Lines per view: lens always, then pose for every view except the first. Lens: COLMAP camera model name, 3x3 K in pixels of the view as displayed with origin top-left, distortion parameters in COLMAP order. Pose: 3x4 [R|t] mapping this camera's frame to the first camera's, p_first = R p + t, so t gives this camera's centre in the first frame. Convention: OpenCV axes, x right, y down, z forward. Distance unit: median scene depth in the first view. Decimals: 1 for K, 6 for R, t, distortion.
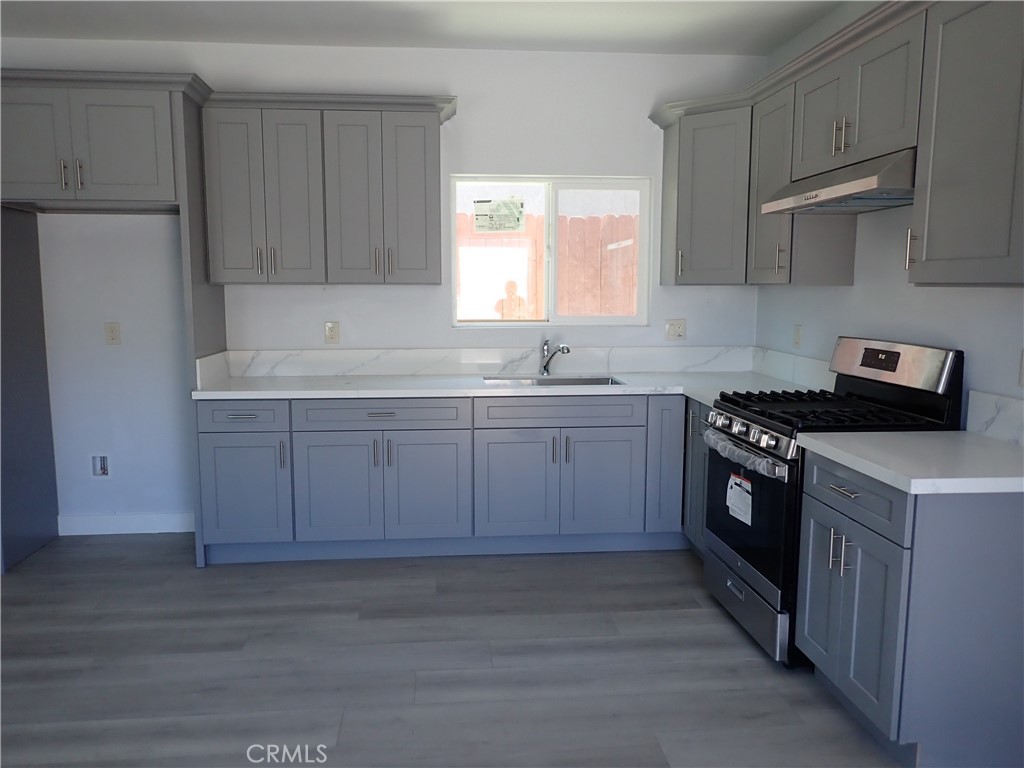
lens RADIAL K [[756.3, 0, 512.0], [0, 756.3, 384.0], [0, 0, 1]] dist [0.003157, -0.004297]
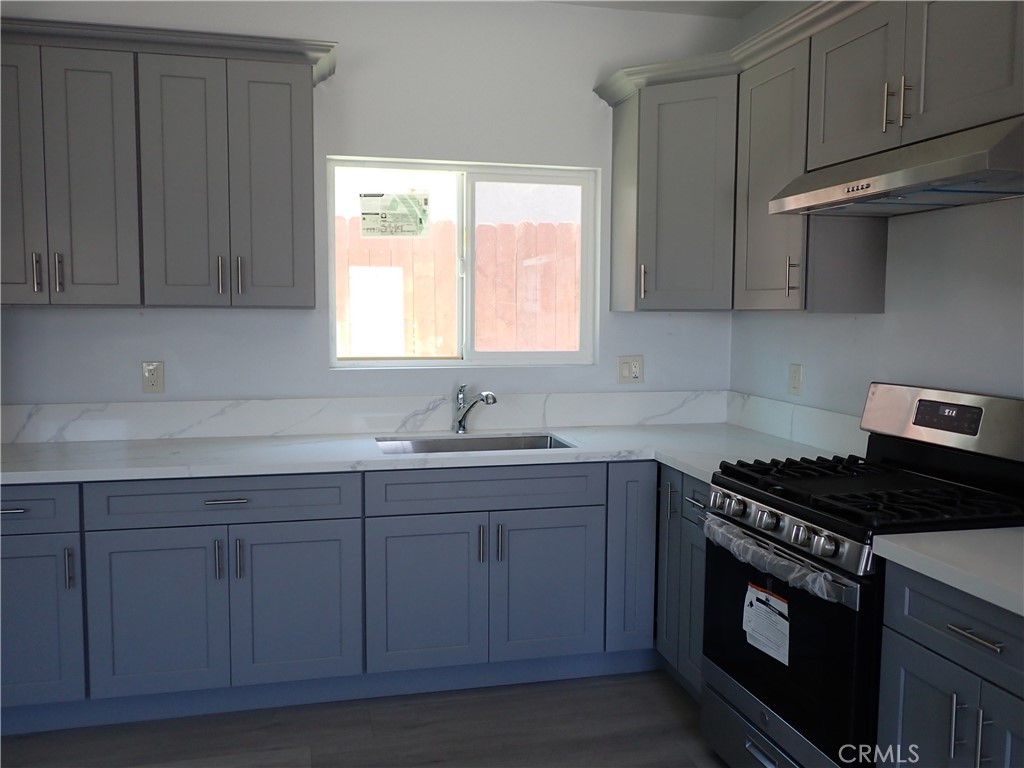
lens RADIAL K [[851.4, 0, 512.0], [0, 851.4, 384.0], [0, 0, 1]] dist [-0.005756, -0.003027]
pose [[0.989623, -0.007790, 0.143478, -0.027529], [0.013825, 0.999059, -0.041110, -0.027774], [-0.143023, 0.042667, 0.988799, 0.203573]]
